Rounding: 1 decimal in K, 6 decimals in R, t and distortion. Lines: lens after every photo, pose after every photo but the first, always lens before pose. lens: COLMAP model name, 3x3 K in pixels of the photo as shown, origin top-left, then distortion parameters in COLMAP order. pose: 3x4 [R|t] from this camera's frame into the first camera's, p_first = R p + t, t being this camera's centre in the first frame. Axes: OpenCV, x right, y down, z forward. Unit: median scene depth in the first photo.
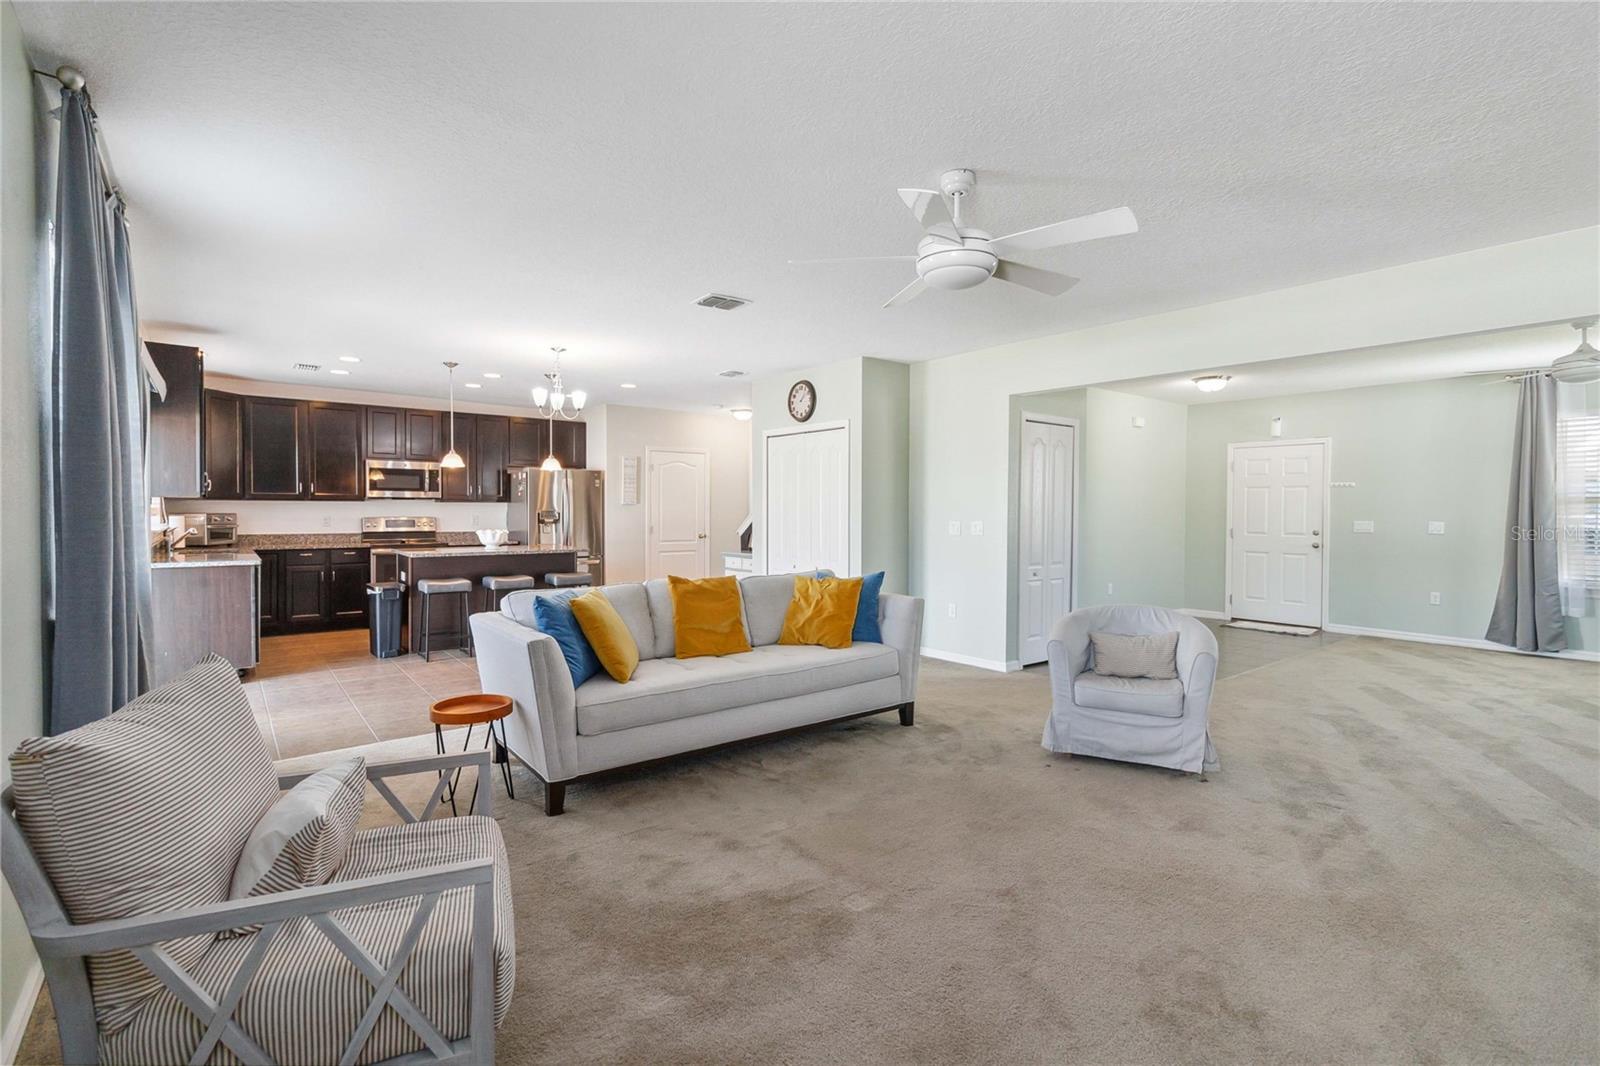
lens RADIAL K [[728.6, 0, 809.6], [0, 728.6, 518.9], [0, 0, 1]] dist [0.001420, -0.000894]
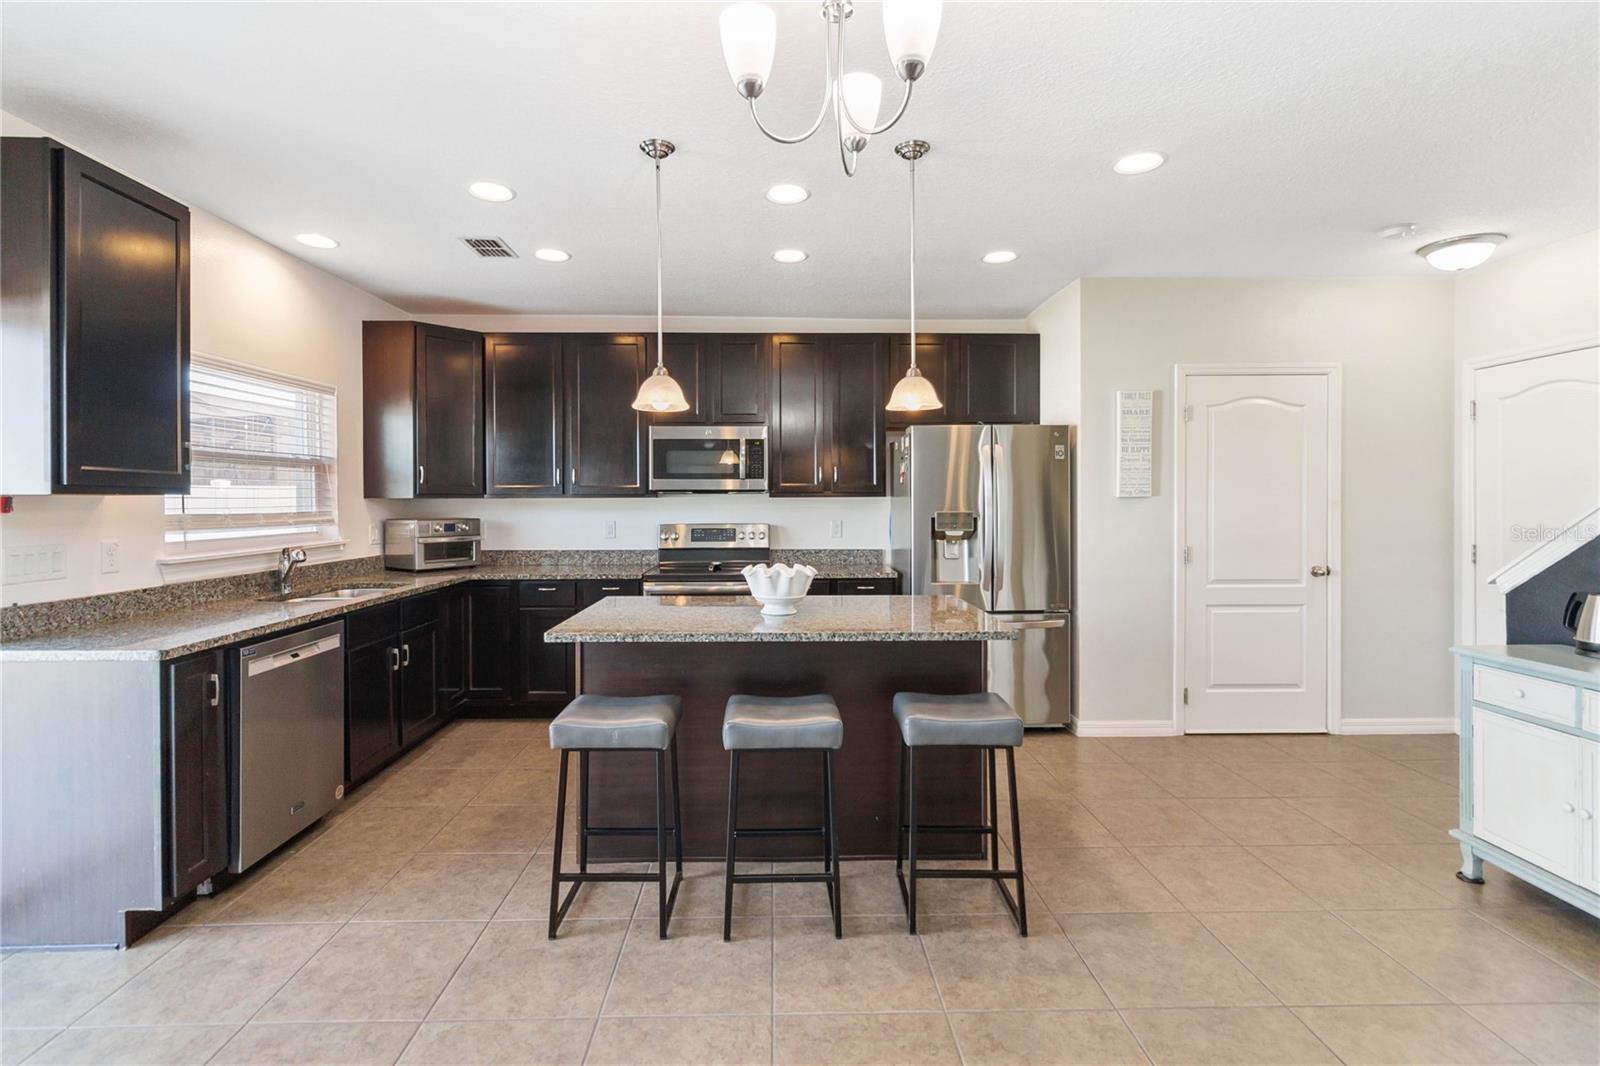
lens RADIAL K [[728.6, 0, 789.2], [0, 728.6, 501.8], [0, 0, 1]] dist [0.001420, -0.000894]
pose [[0.781502, -0.005330, -0.623880, -0.151143], [-0.001836, 0.999940, -0.010842, -0.013678], [0.623900, 0.009618, 0.781445, 0.585290]]
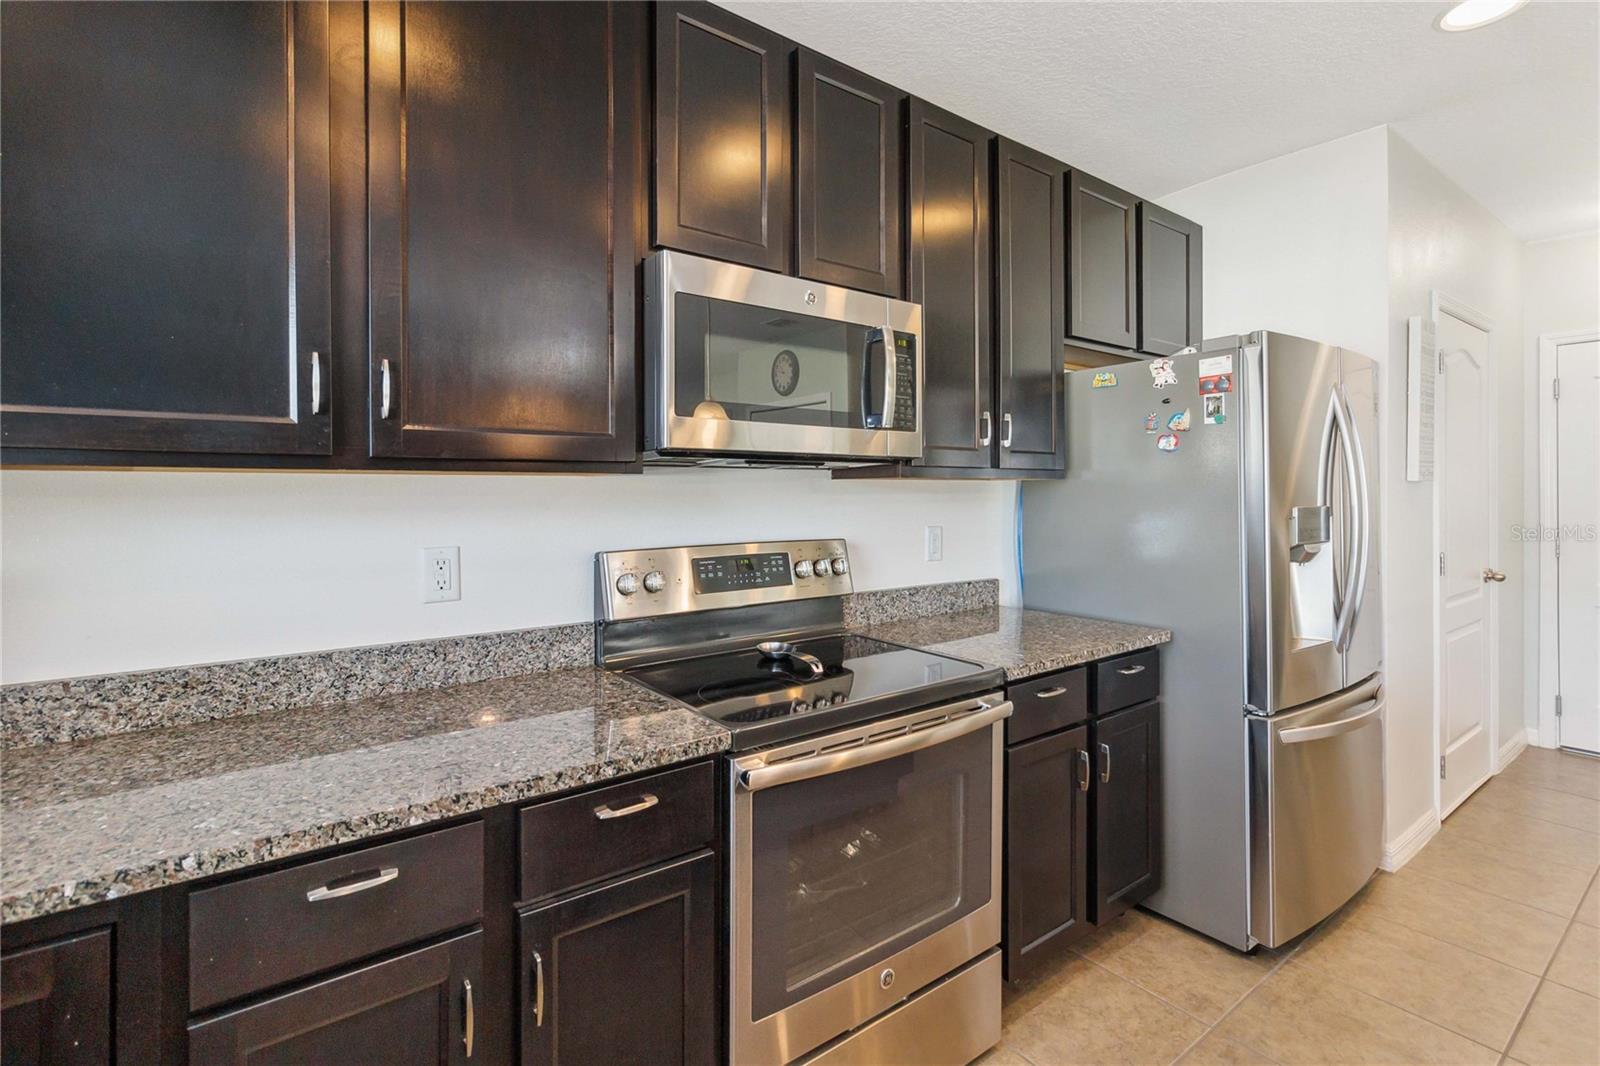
lens RADIAL K [[728.6, 0, 784.1], [0, 728.6, 485.4], [0, 0, 1]] dist [0.001420, -0.000894]
pose [[0.999301, -0.002794, -0.037275, -0.540497], [0.002077, 0.999812, -0.019262, -0.015986], [0.037322, 0.019171, 0.999119, 0.774586]]
